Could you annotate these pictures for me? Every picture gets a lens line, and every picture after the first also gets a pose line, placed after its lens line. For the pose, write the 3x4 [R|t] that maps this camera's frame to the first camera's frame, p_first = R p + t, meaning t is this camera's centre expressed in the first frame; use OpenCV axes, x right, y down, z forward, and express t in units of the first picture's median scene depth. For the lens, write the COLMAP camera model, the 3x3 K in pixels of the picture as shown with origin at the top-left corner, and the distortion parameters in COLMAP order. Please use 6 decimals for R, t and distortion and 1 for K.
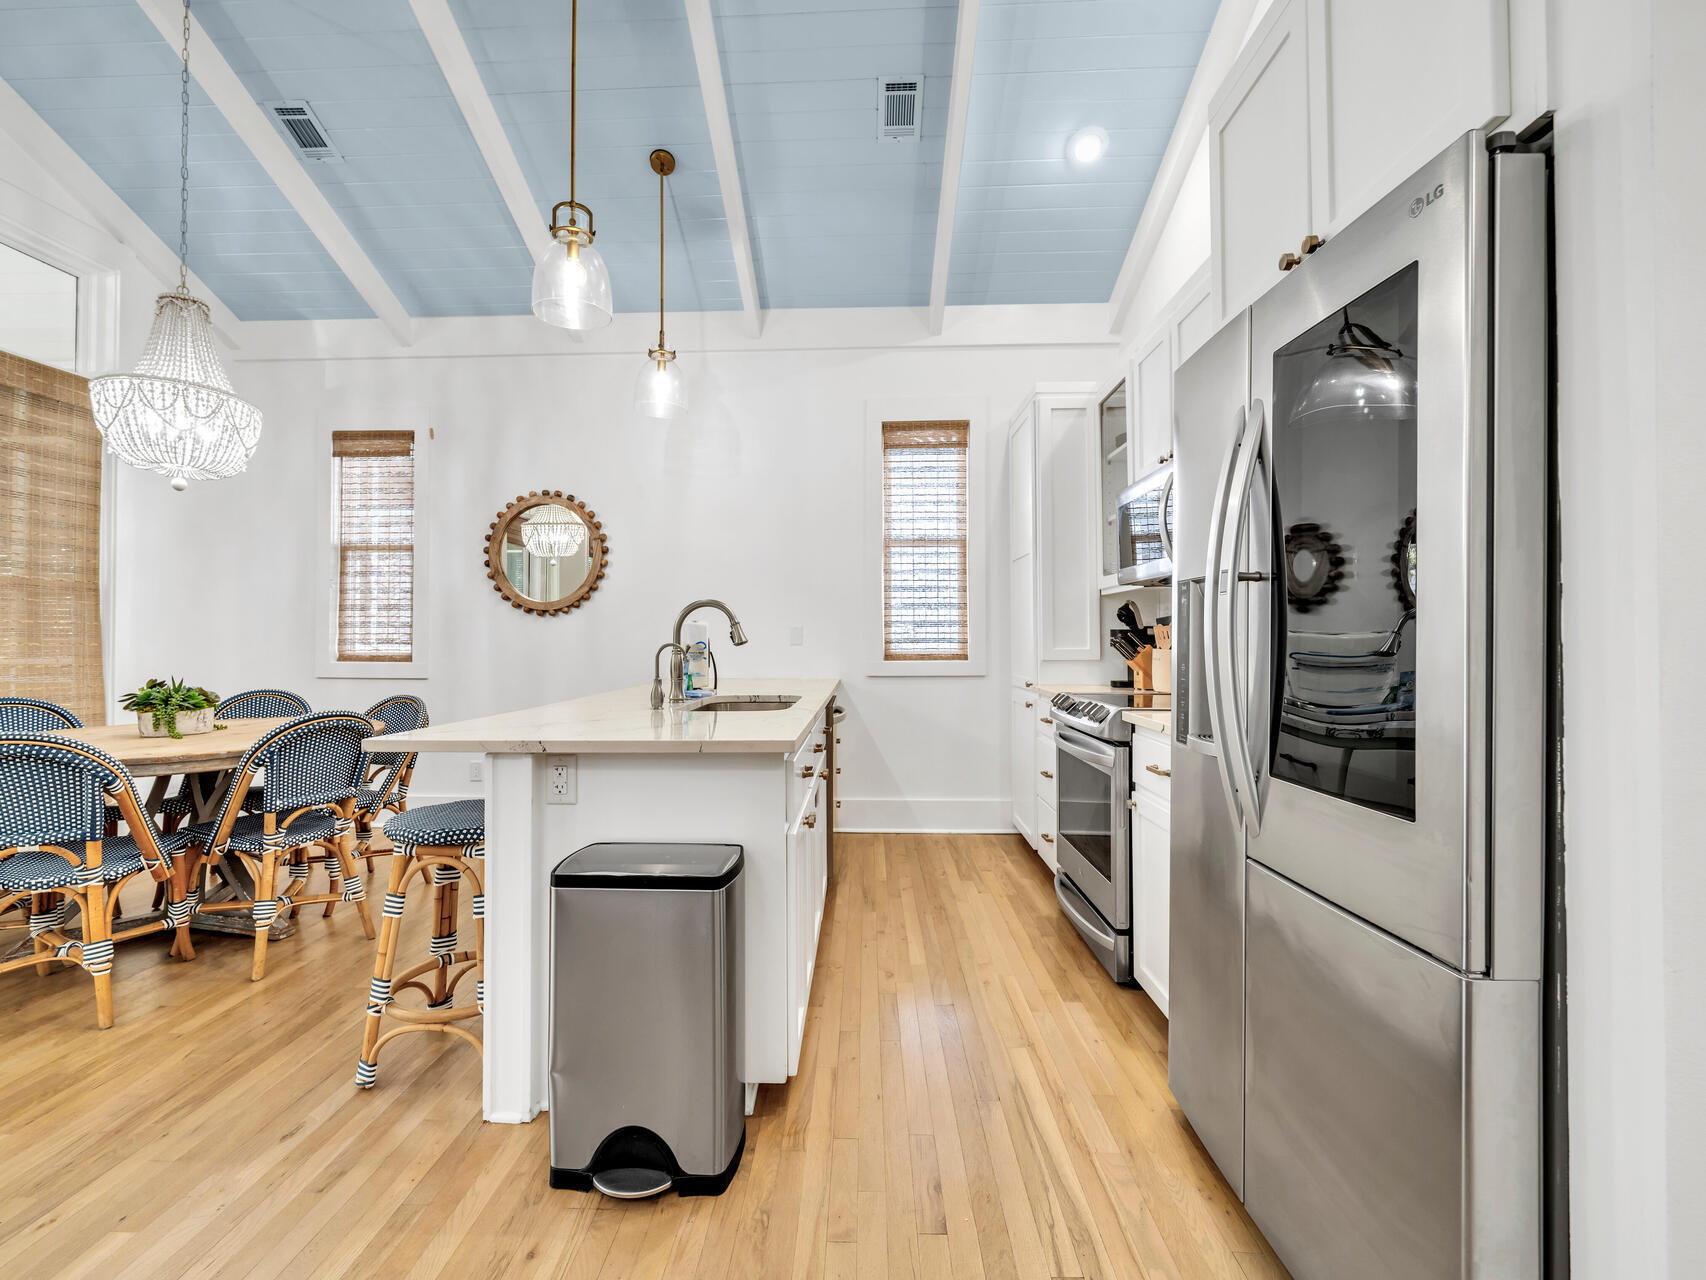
lens RADIAL K [[765.6, 0, 831.3], [0, 765.6, 628.0], [0, 0, 1]] dist [-0.002954, 0.000032]
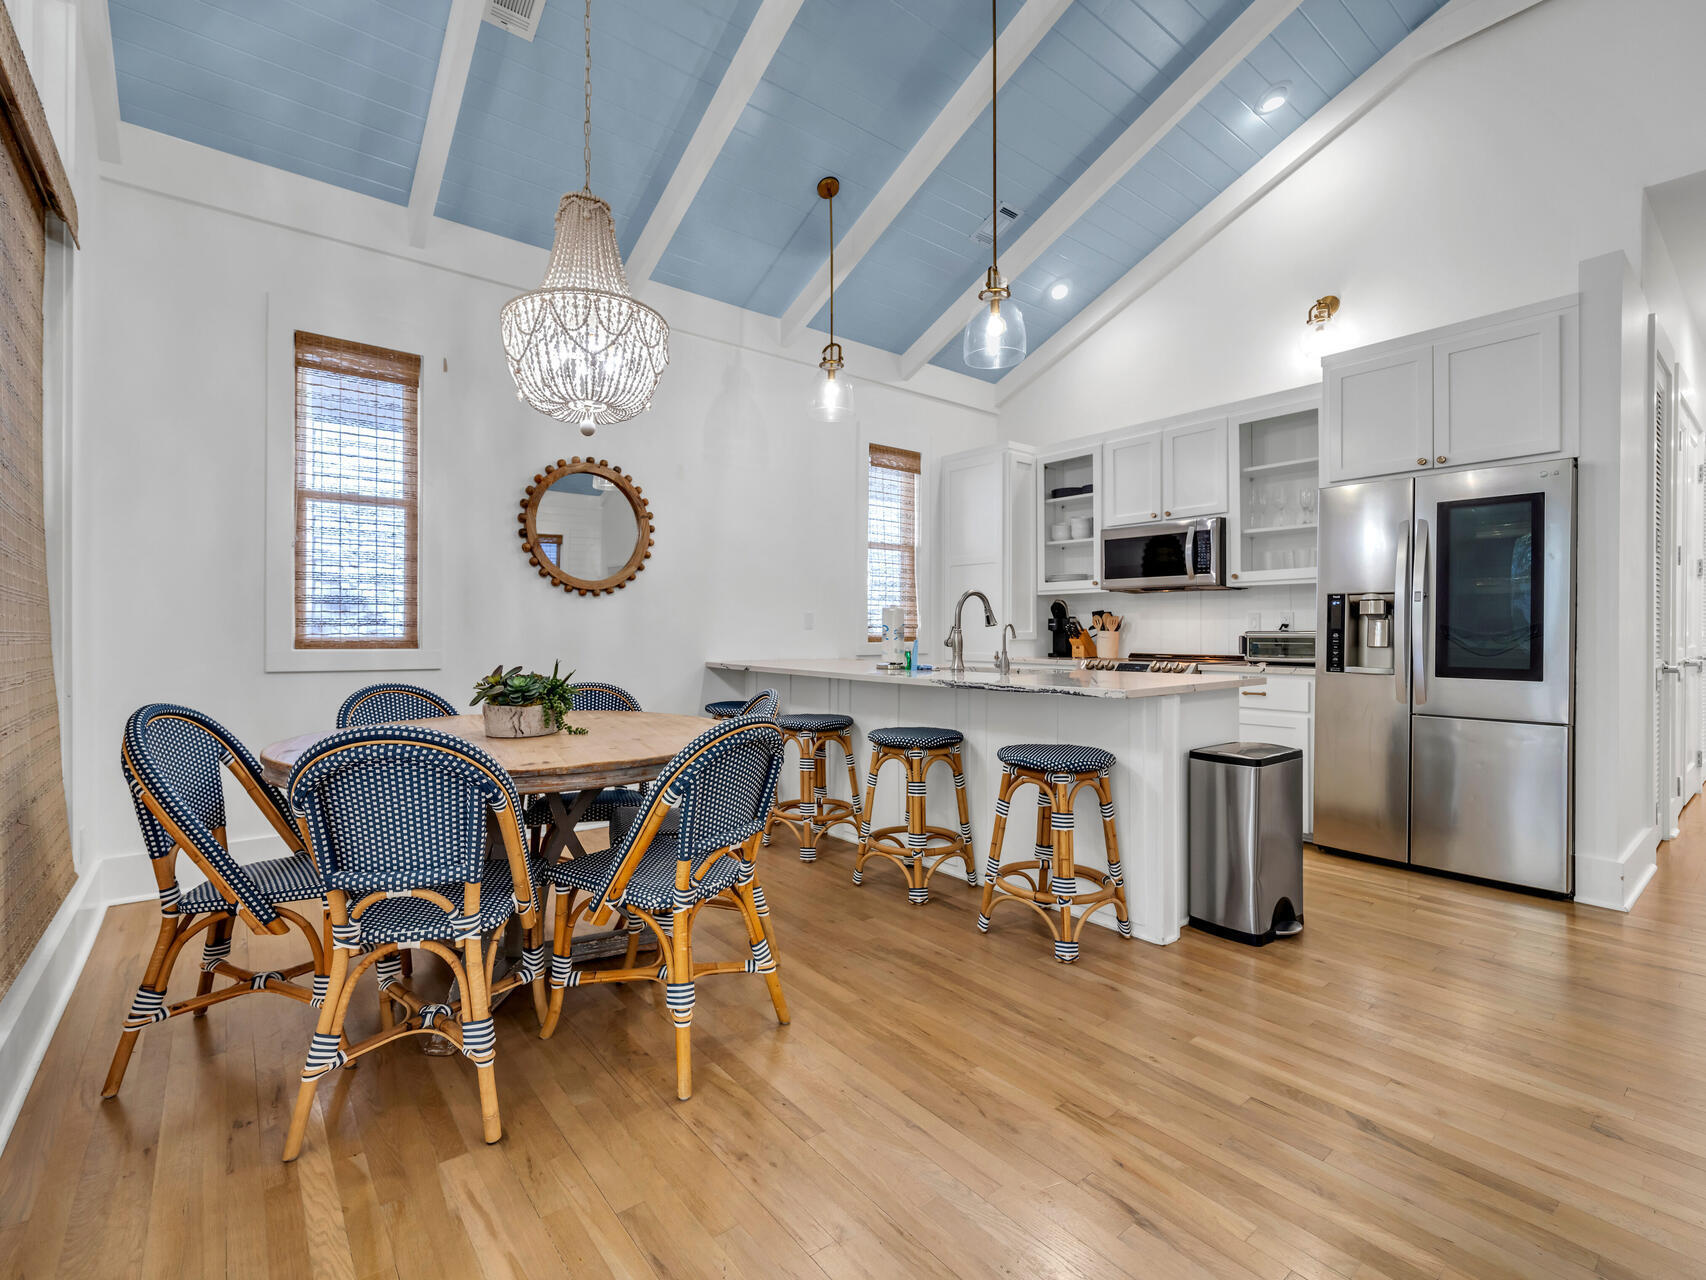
lens RADIAL K [[764.0, 0, 825.1], [0, 764.0, 636.3], [0, 0, 1]] dist [-0.003163, -0.000217]
pose [[0.763342, -0.001776, 0.645992, -0.788149], [-0.012088, 0.999782, 0.017032, 0.014337], [-0.645881, -0.020810, 0.763154, 0.130839]]
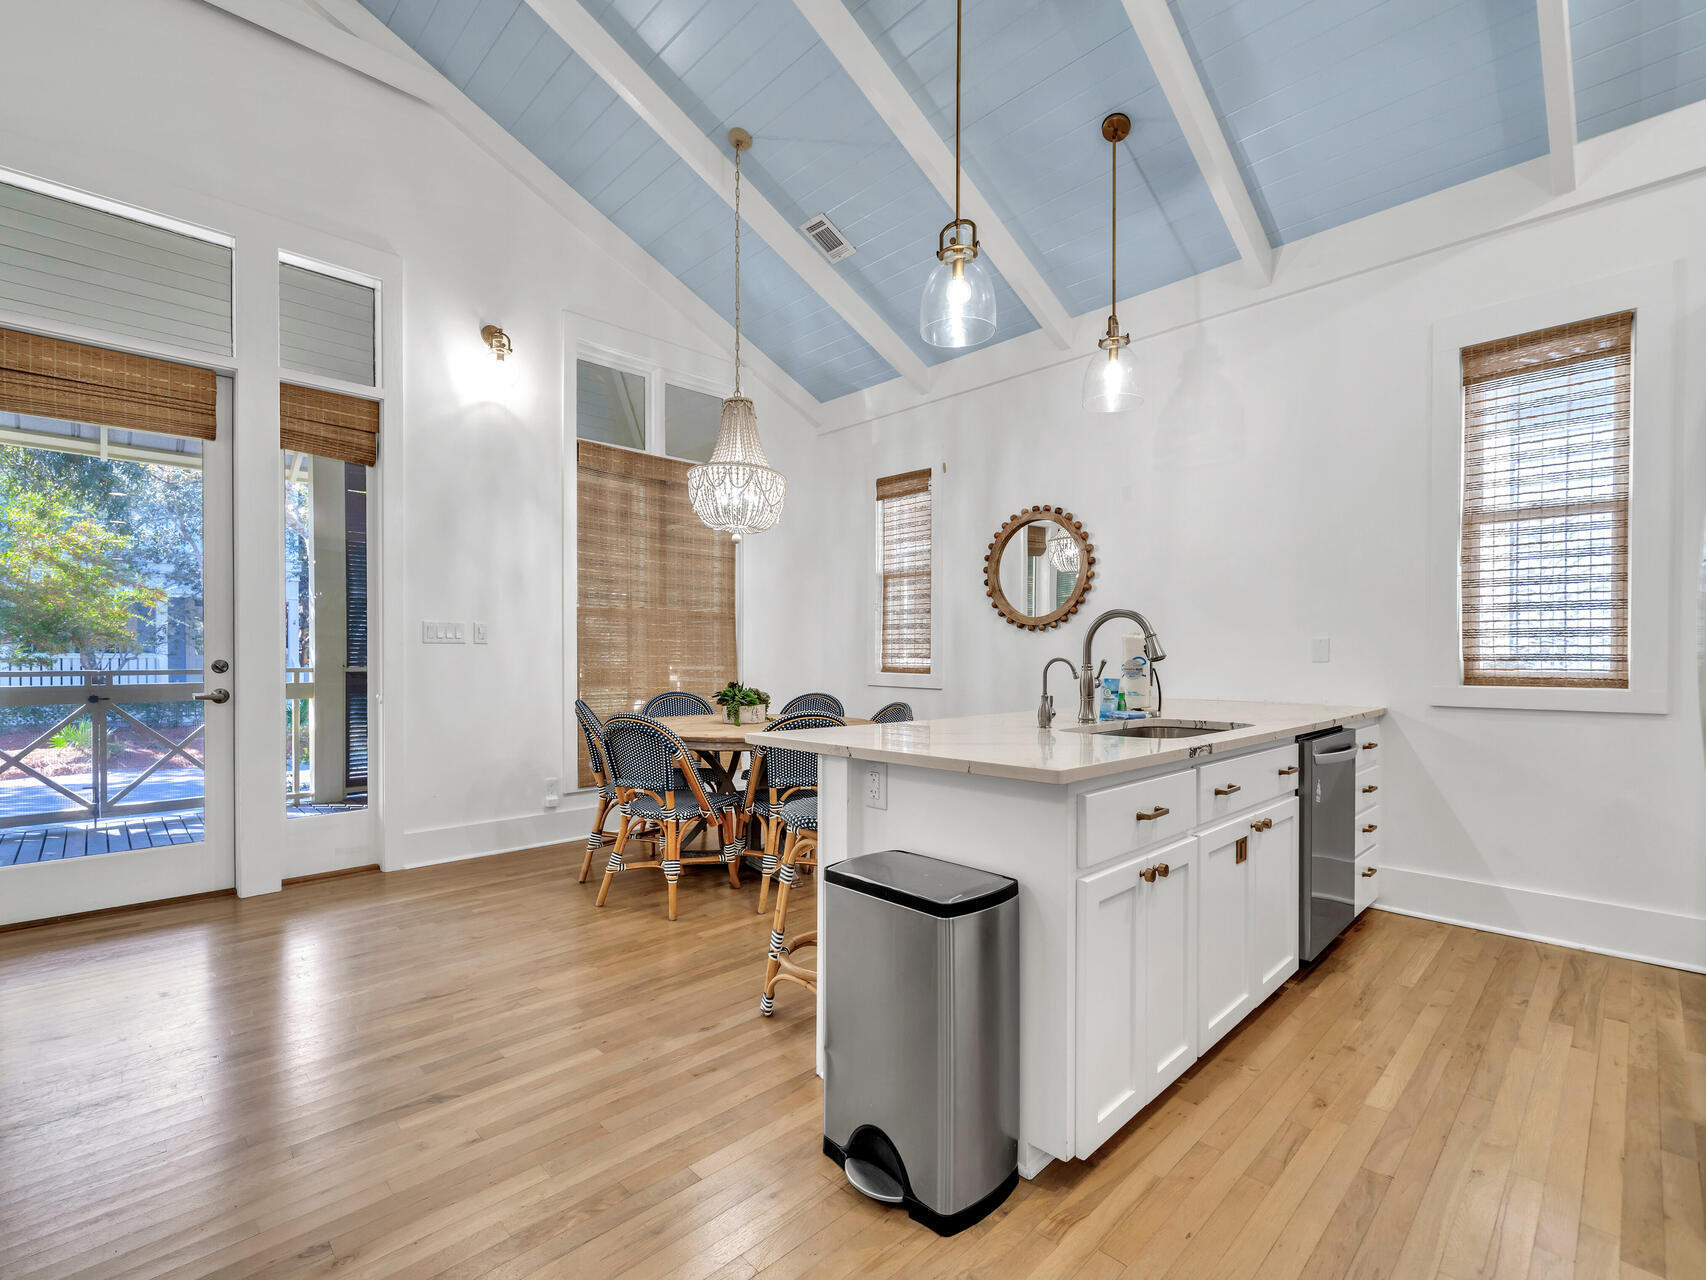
lens RADIAL K [[775.6, 0, 837.7], [0, 775.6, 661.0], [0, 0, 1]] dist [-0.000493, 0.000109]
pose [[0.724665, 0.008902, -0.689043, 0.151093], [0.006947, 0.999771, 0.020223, 0.001519], [0.689066, -0.019441, 0.724438, 0.080861]]
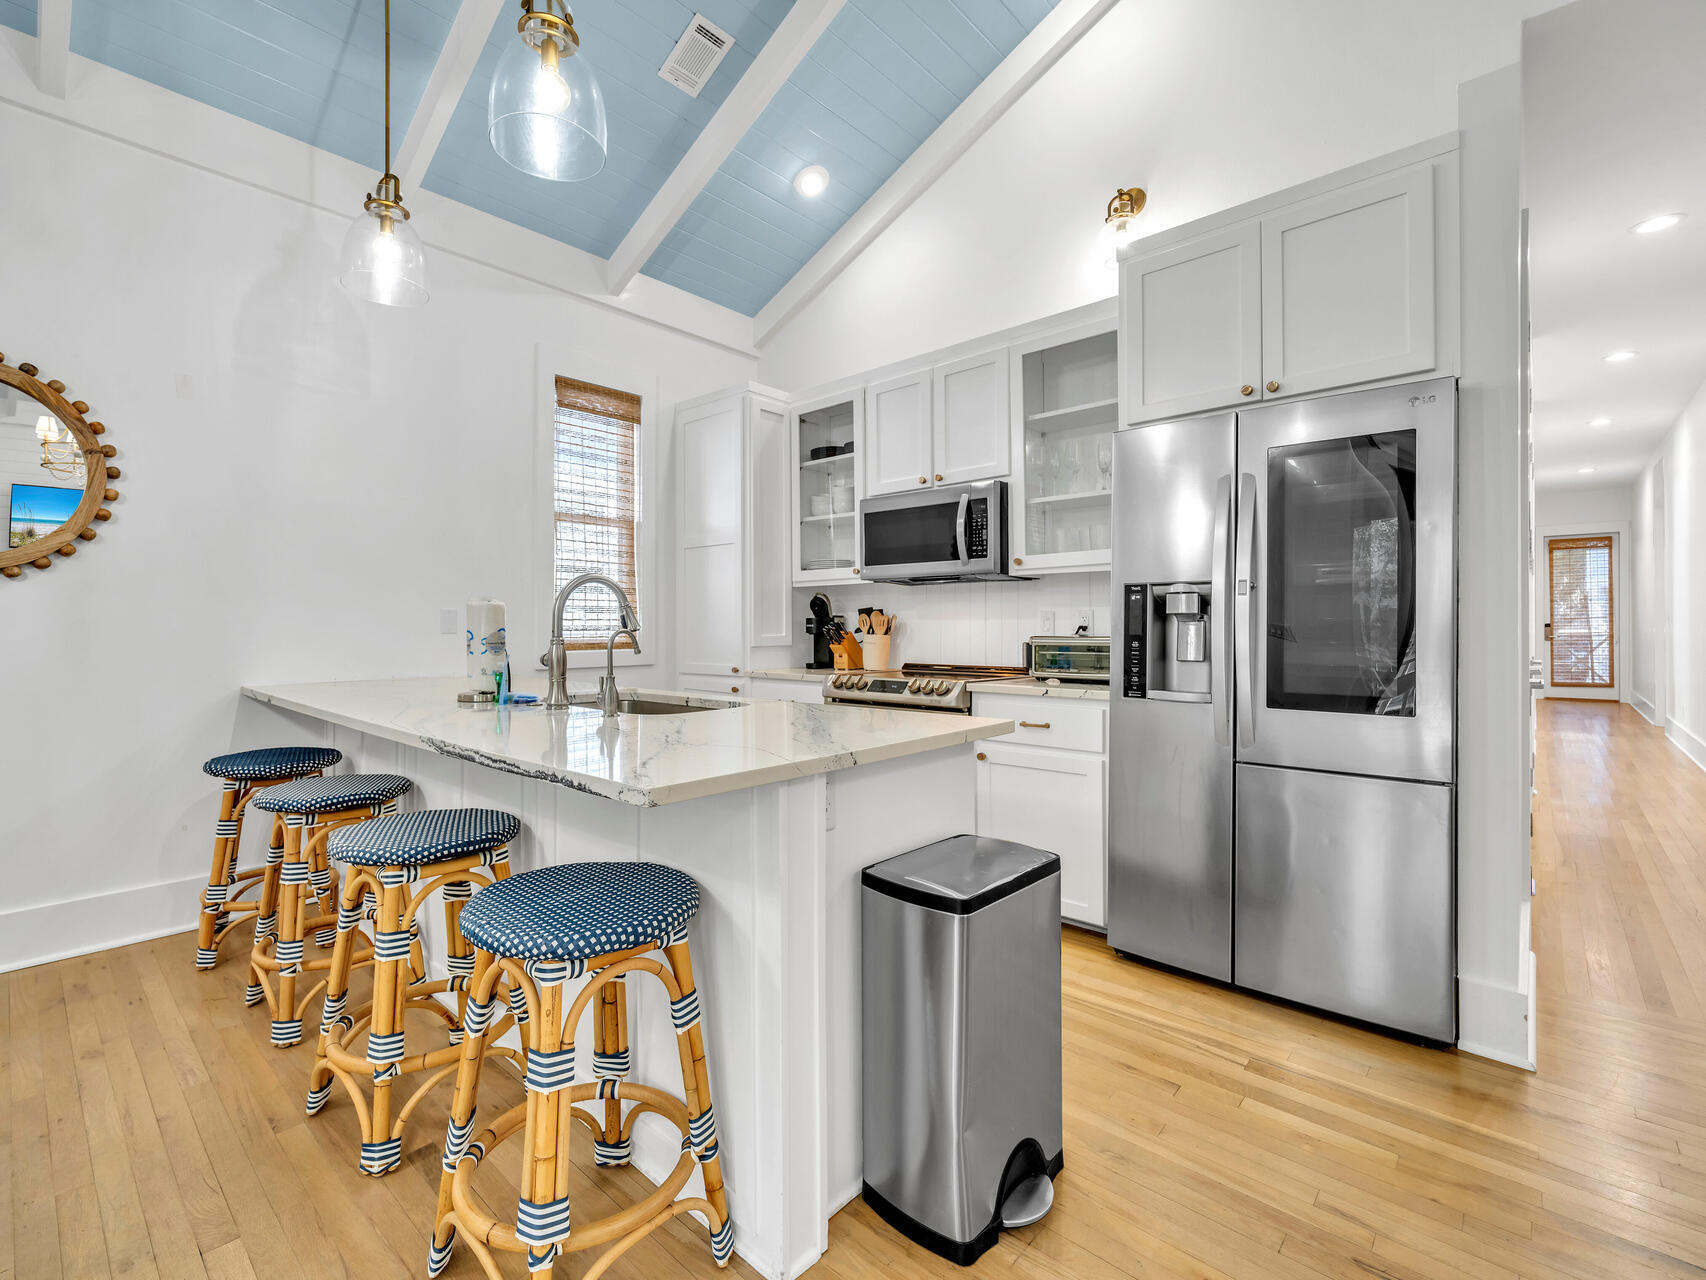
lens RADIAL K [[763.1, 0, 826.5], [0, 763.1, 631.8], [0, 0, 1]] dist [-0.004558, 0.000031]
pose [[0.647283, -0.003211, 0.762243, -0.406189], [-0.011168, 0.999844, 0.013695, 0.005947], [-0.762168, -0.017378, 0.647146, 0.213706]]
